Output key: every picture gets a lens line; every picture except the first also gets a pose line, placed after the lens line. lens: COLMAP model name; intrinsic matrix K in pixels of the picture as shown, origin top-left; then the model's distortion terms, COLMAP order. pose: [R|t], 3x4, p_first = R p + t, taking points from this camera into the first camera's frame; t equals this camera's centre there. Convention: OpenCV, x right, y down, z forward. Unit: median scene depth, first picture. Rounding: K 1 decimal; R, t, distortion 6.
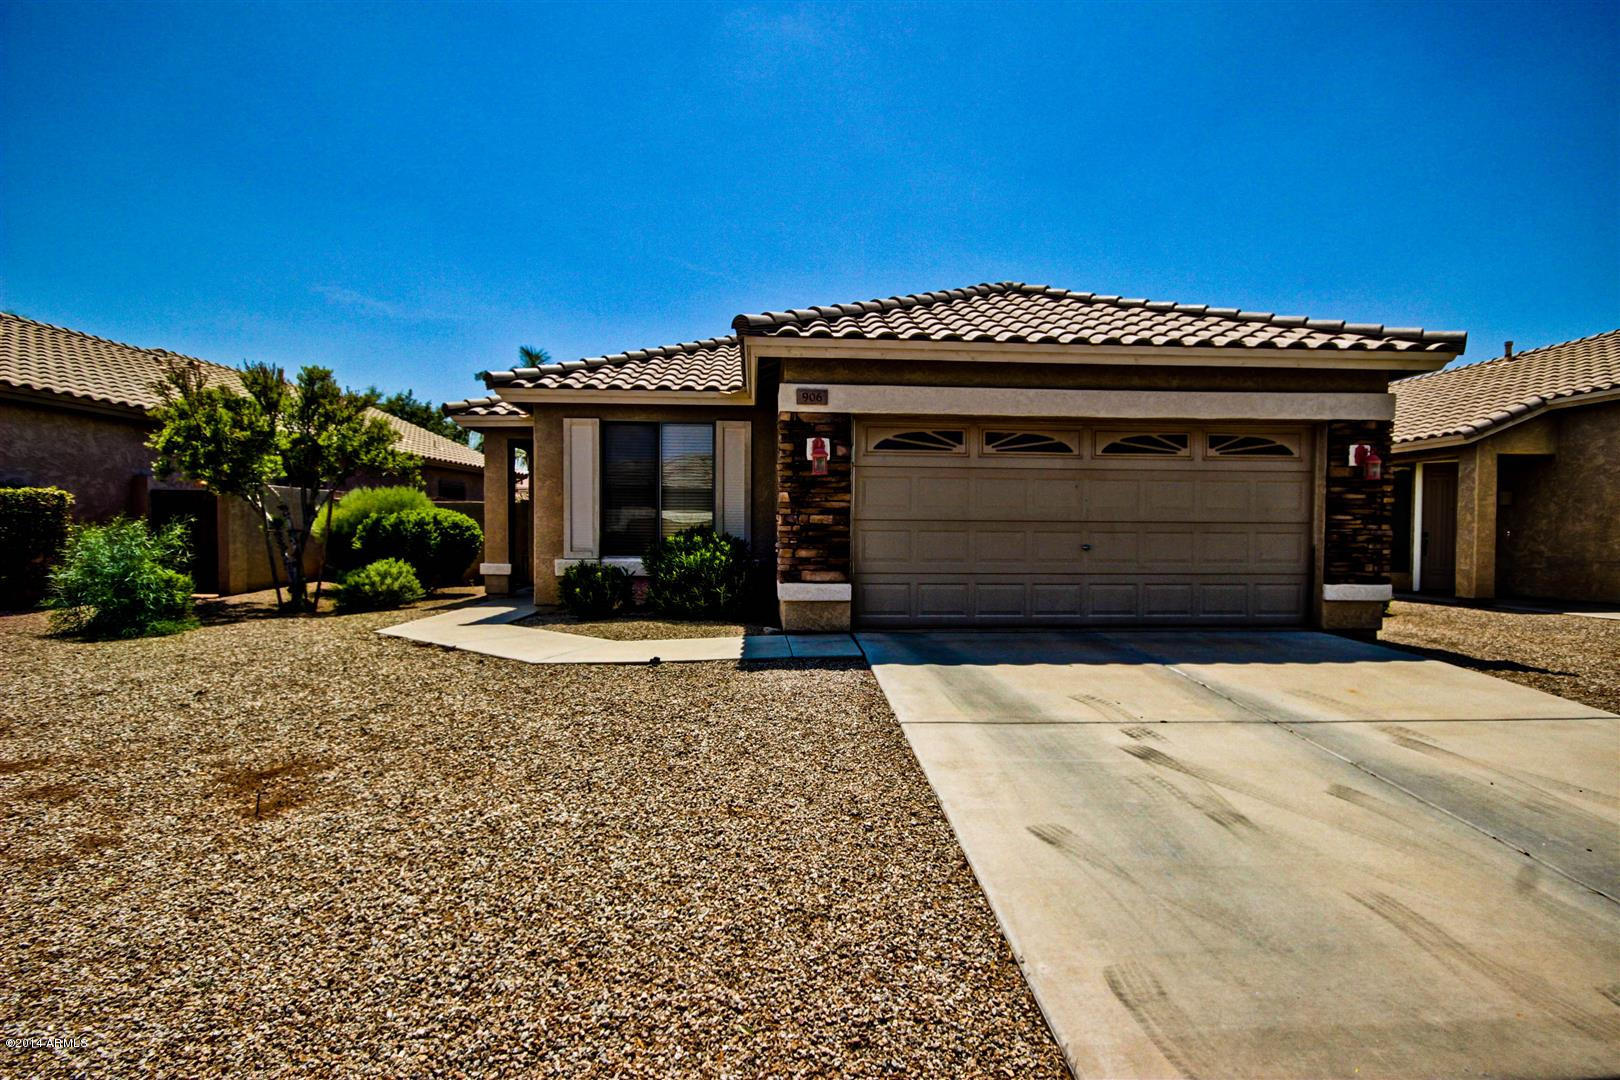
lens RADIAL K [[824.9, 0, 811.0], [0, 824.9, 524.7], [0, 0, 1]] dist [-0.000483, -0.000024]
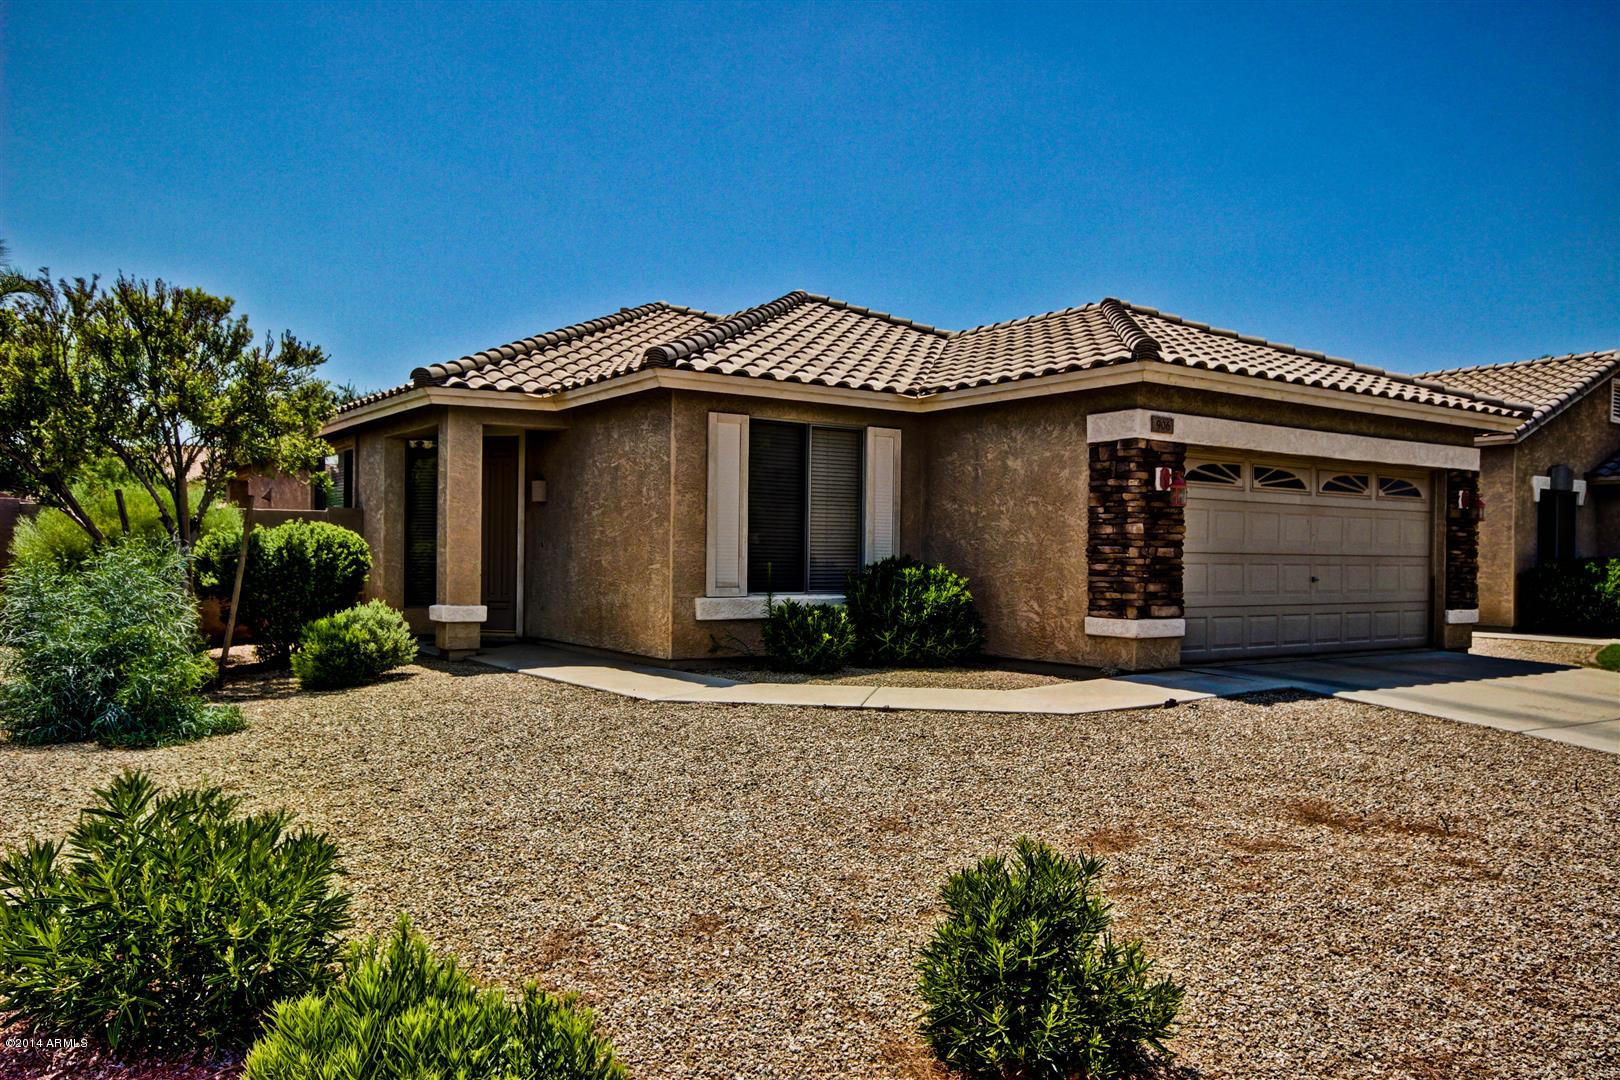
lens RADIAL K [[1254.6, 0, 810.0], [0, 1254.6, 540.0], [0, 0, 1]] dist [-0.072254, -0.001579]
pose [[0.869731, 0.011369, 0.493395, -1.005012], [-0.010322, 0.999935, -0.004847, -0.008720], [-0.493418, -0.000878, 0.869792, -0.060247]]
